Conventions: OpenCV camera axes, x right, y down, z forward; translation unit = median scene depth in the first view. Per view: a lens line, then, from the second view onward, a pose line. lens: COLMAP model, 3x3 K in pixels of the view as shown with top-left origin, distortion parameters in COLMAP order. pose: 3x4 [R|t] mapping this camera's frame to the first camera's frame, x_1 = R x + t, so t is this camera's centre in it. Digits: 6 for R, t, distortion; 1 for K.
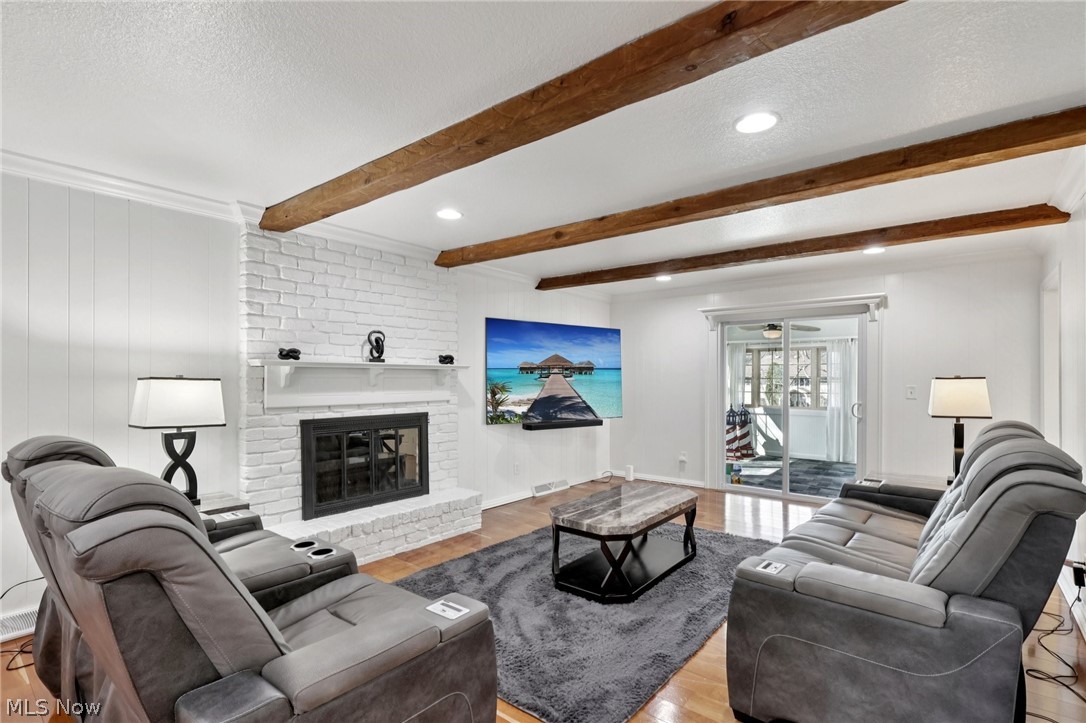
lens RADIAL K [[505.0, 0, 541.6], [0, 505.0, 366.1], [0, 0, 1]] dist [-0.000062, 0.000316]
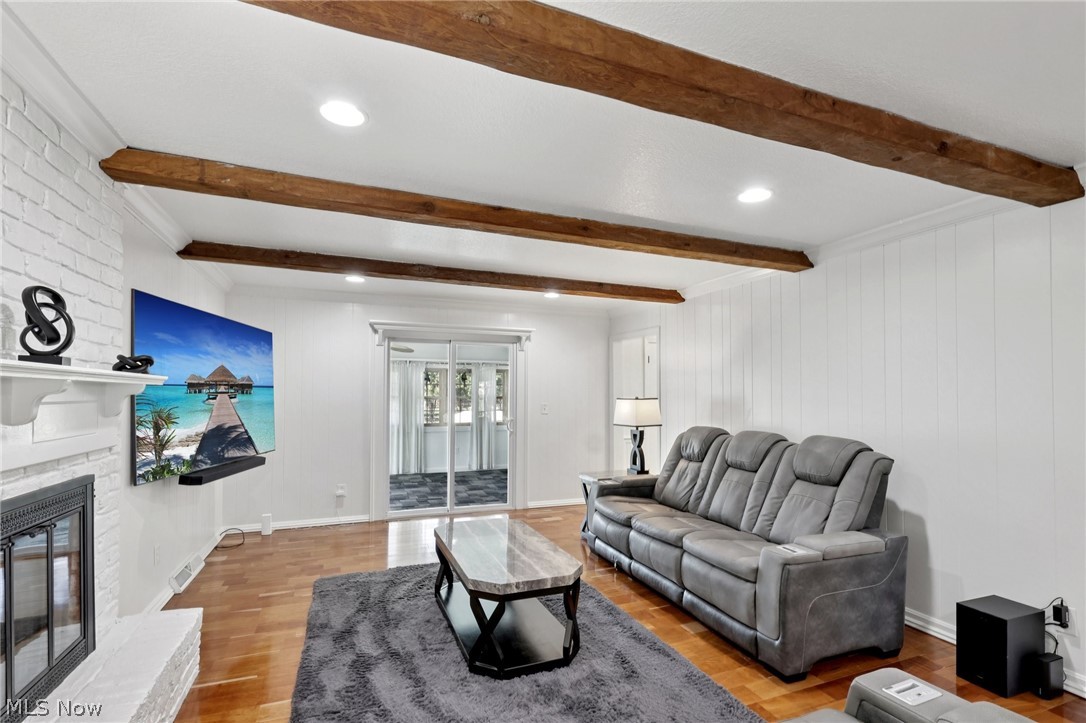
lens RADIAL K [[509.7, 0, 543.3], [0, 509.7, 375.8], [0, 0, 1]] dist [0.002462, 0.000294]
pose [[0.489600, 0.033794, 0.871292, -0.373993], [-0.021903, 0.999410, -0.026455, 0.002307], [-0.871672, -0.006132, 0.490051, 0.345825]]
